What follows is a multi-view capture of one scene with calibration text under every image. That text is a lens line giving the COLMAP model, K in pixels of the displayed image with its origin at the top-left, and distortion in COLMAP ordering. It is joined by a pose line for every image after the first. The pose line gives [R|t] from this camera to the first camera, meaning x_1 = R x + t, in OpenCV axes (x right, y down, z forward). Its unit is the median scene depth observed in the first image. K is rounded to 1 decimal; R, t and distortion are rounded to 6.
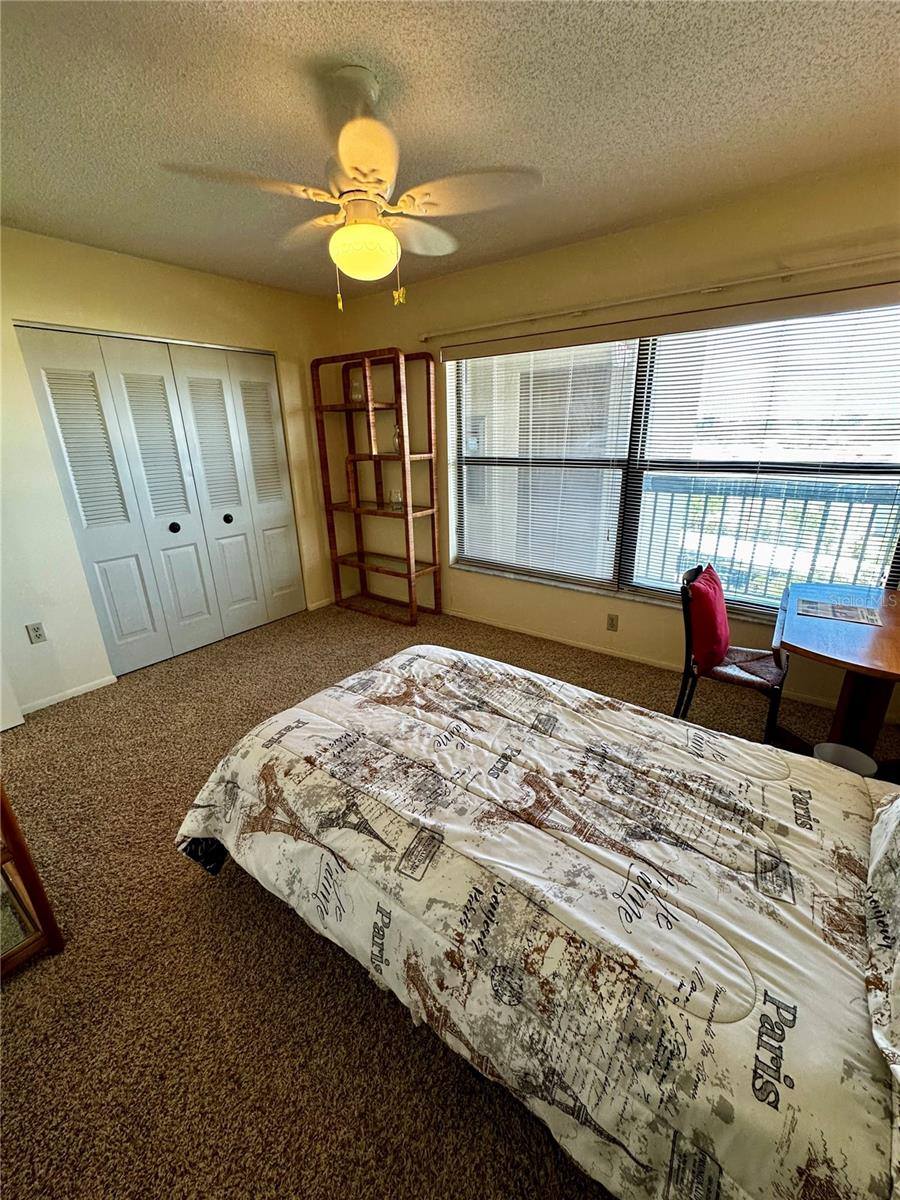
lens RADIAL K [[477.8, 0, 452.4], [0, 477.8, 599.5], [0, 0, 1]] dist [-0.005472, 0.001015]
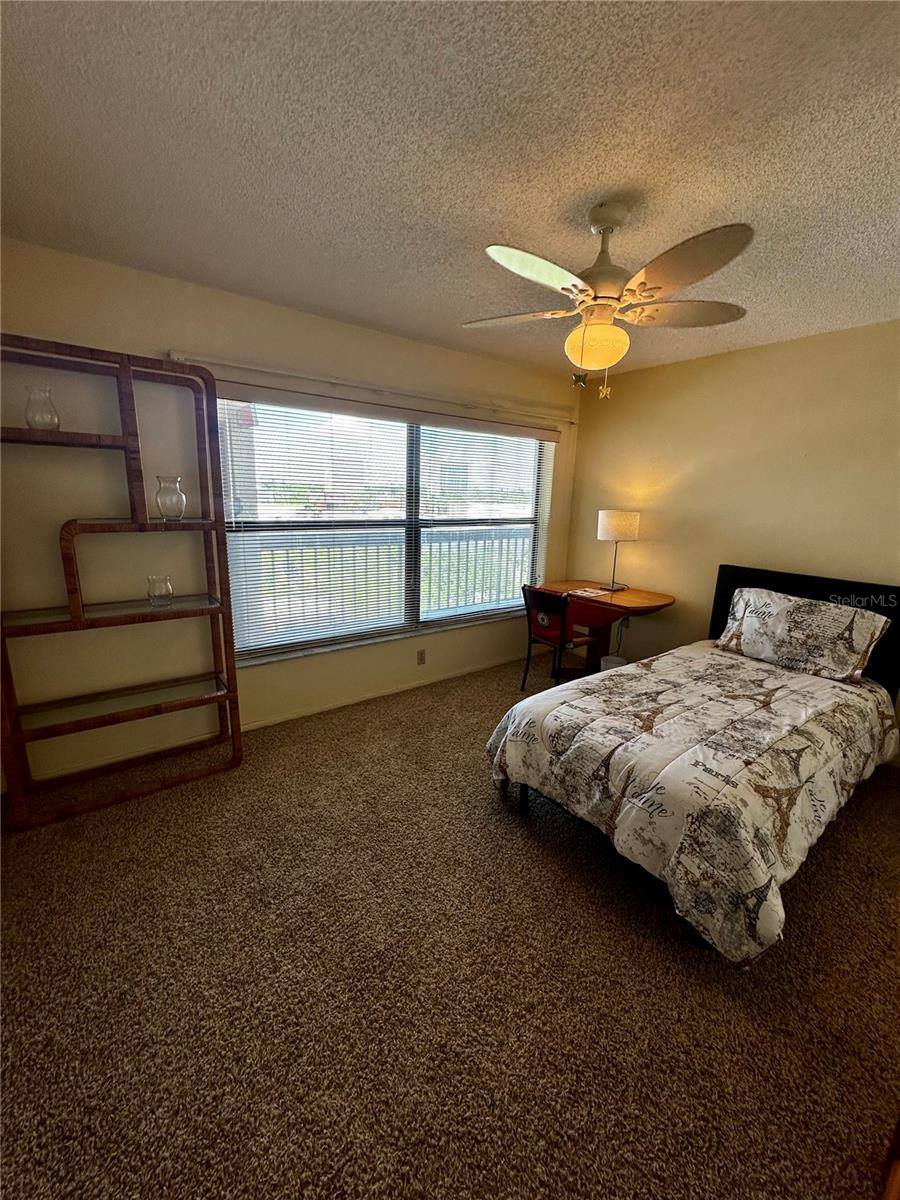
lens RADIAL K [[477.8, 0, 450.8], [0, 477.8, 596.1], [0, 0, 1]] dist [-0.005472, 0.001015]
pose [[0.279778, -0.175807, 0.943830, -1.293482], [0.284784, 0.954041, 0.093291, -0.328596], [-0.916854, 0.242687, 0.316987, 0.979011]]
